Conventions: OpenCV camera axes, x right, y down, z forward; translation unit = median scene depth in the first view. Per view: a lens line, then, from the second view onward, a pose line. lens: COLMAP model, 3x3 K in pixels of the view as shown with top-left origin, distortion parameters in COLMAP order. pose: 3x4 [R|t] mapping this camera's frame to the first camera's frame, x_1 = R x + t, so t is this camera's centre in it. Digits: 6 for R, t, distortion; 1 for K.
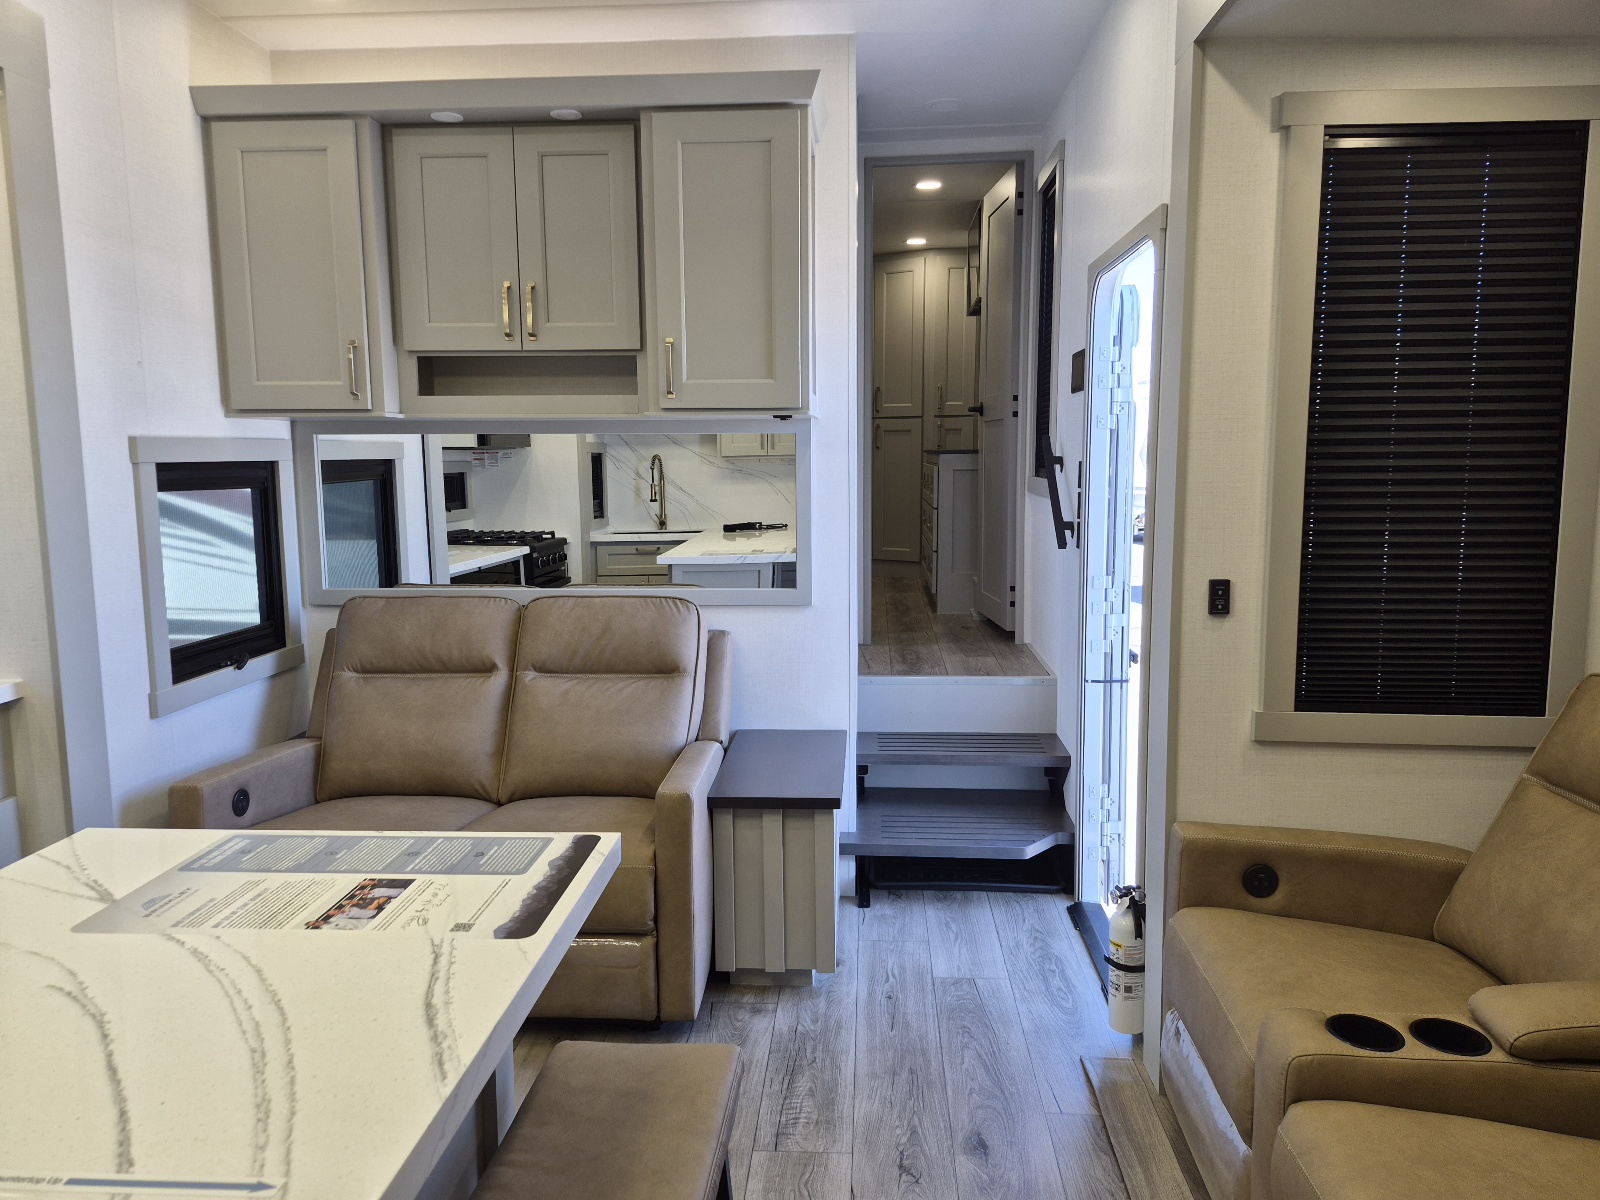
lens RADIAL K [[1110.4, 0, 785.9], [0, 1110.4, 604.3], [0, 0, 1]] dist [0.113069, -0.143739]
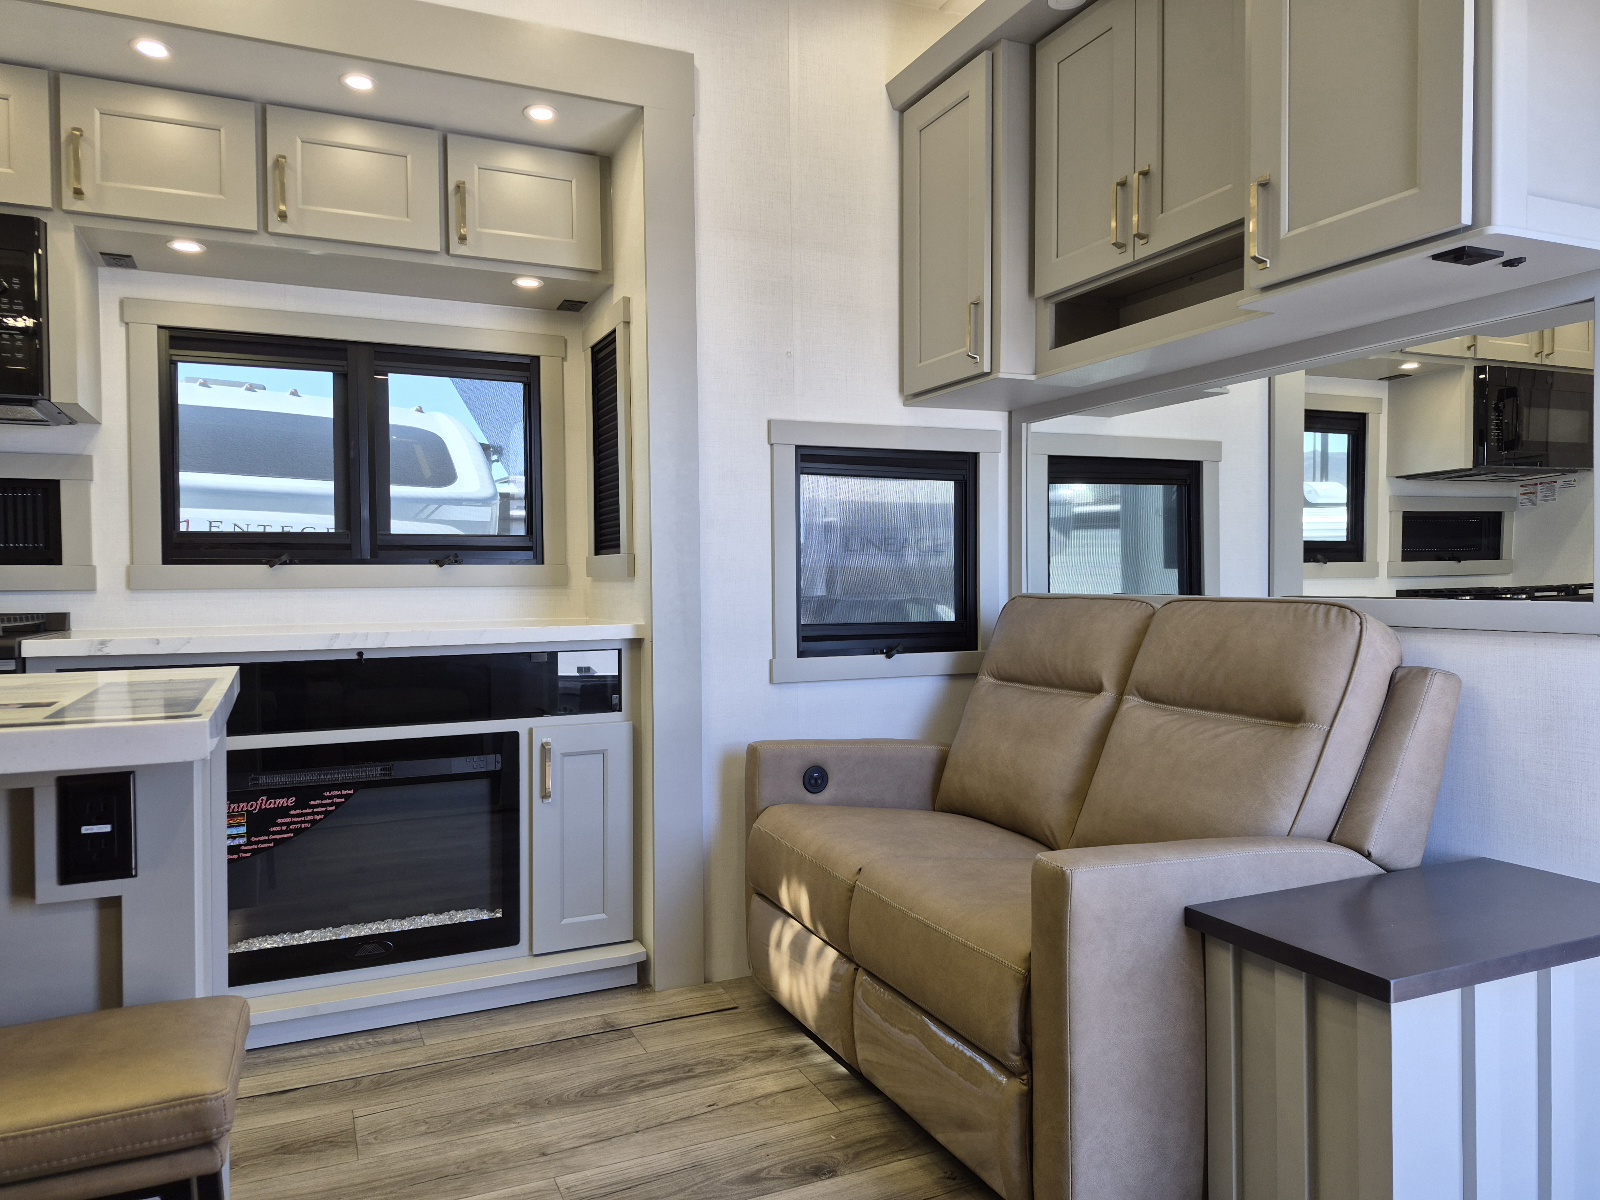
lens RADIAL K [[1110.4, 0, 785.9], [0, 1110.4, 604.3], [0, 0, 1]] dist [0.113069, -0.143739]
pose [[0.460180, 0.026366, -0.887434, 0.346004], [-0.119028, 0.992367, -0.032239, 0.055296], [0.879810, 0.120466, 0.459806, 0.492767]]
